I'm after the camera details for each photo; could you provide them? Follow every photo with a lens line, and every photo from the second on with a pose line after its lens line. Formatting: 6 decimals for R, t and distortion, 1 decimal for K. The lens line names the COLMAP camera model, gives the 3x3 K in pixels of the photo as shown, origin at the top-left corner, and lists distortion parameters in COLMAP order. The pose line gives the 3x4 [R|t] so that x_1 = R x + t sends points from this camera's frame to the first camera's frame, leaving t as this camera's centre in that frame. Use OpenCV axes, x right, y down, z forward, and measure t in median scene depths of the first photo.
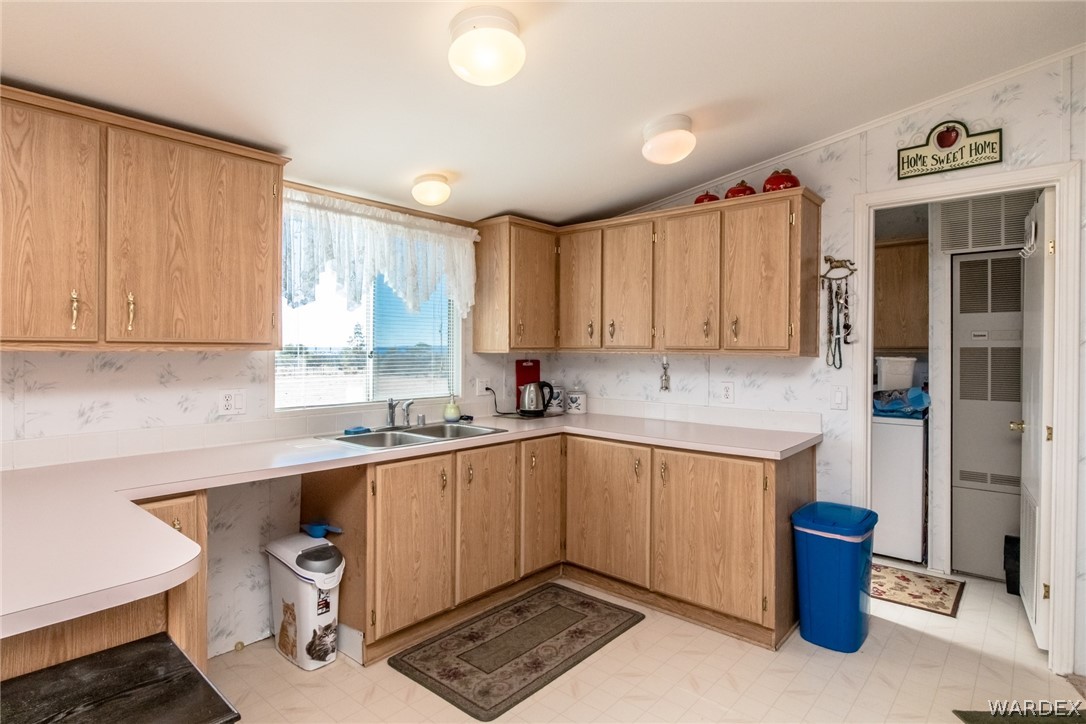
lens RADIAL K [[574.6, 0, 543.3], [0, 574.6, 353.1], [0, 0, 1]] dist [-0.003956, 0.000030]
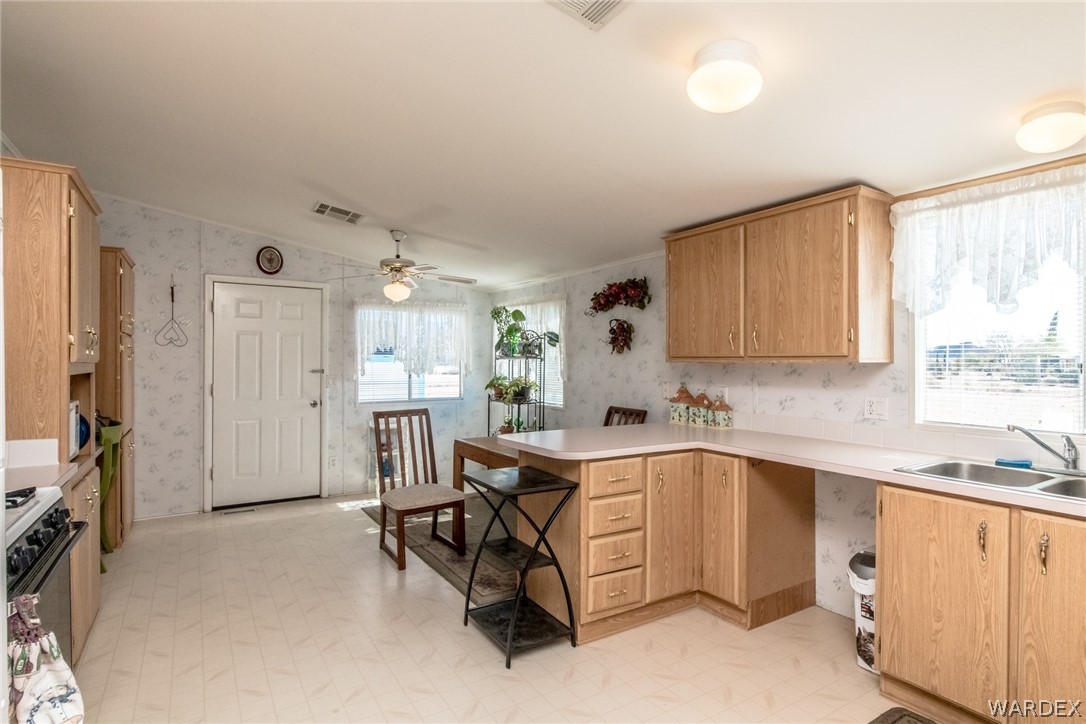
lens RADIAL K [[557.1, 0, 543.0], [0, 557.1, 362.0], [0, 0, 1]] dist [-0.001614, -0.000278]
pose [[-0.287982, -0.001930, -0.957634, 0.617609], [-0.007897, 0.999969, 0.000360, -0.000498], [0.957603, 0.007666, -0.287988, 0.611192]]
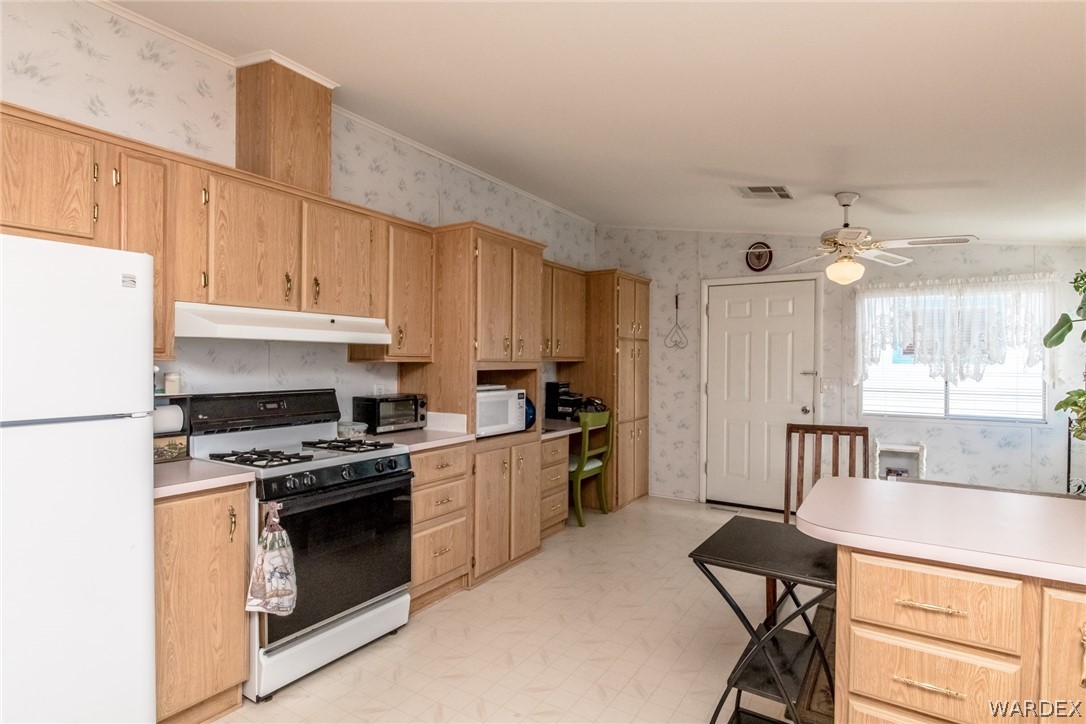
lens RADIAL K [[557.1, 0, 543.0], [0, 557.1, 362.0], [0, 0, 1]] dist [-0.001614, -0.000278]
pose [[-0.989394, -0.007950, -0.145040, 0.073189], [-0.009303, 0.999919, 0.008648, -0.003605], [0.144959, 0.009906, -0.989388, 0.857139]]
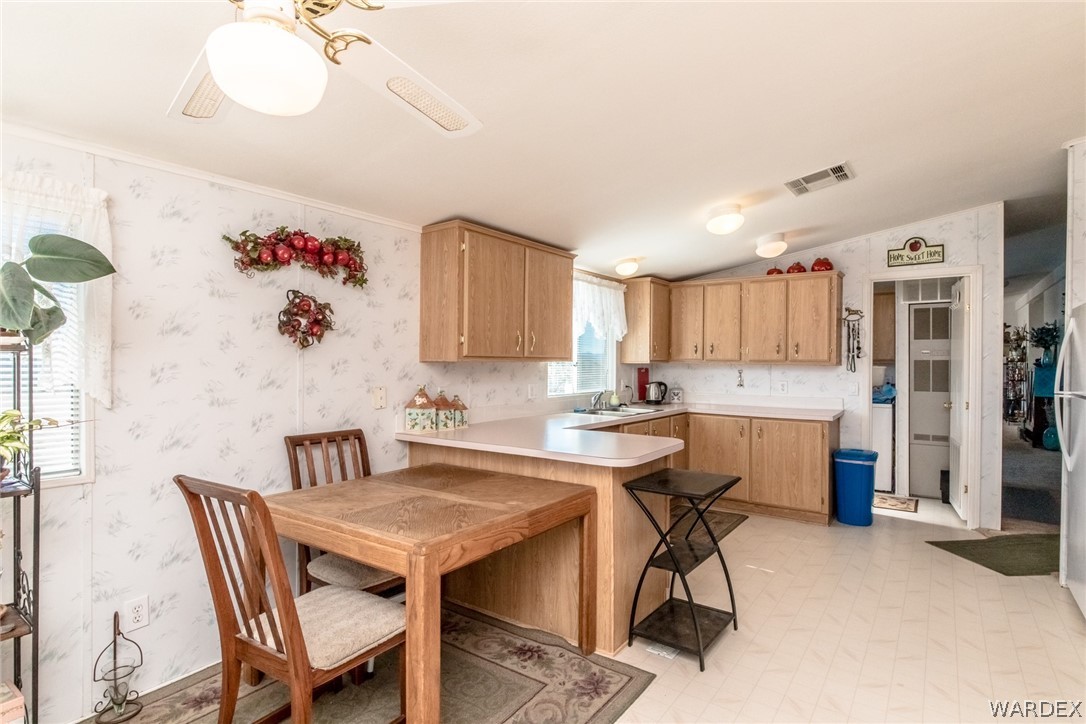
lens RADIAL K [[557.1, 0, 543.0], [0, 557.1, 362.0], [0, 0, 1]] dist [-0.001614, -0.000278]
pose [[0.995620, 0.000461, 0.093492, -0.595550], [-0.000088, 0.999992, -0.003994, 0.002847], [-0.093493, 0.003969, 0.995612, -0.608961]]
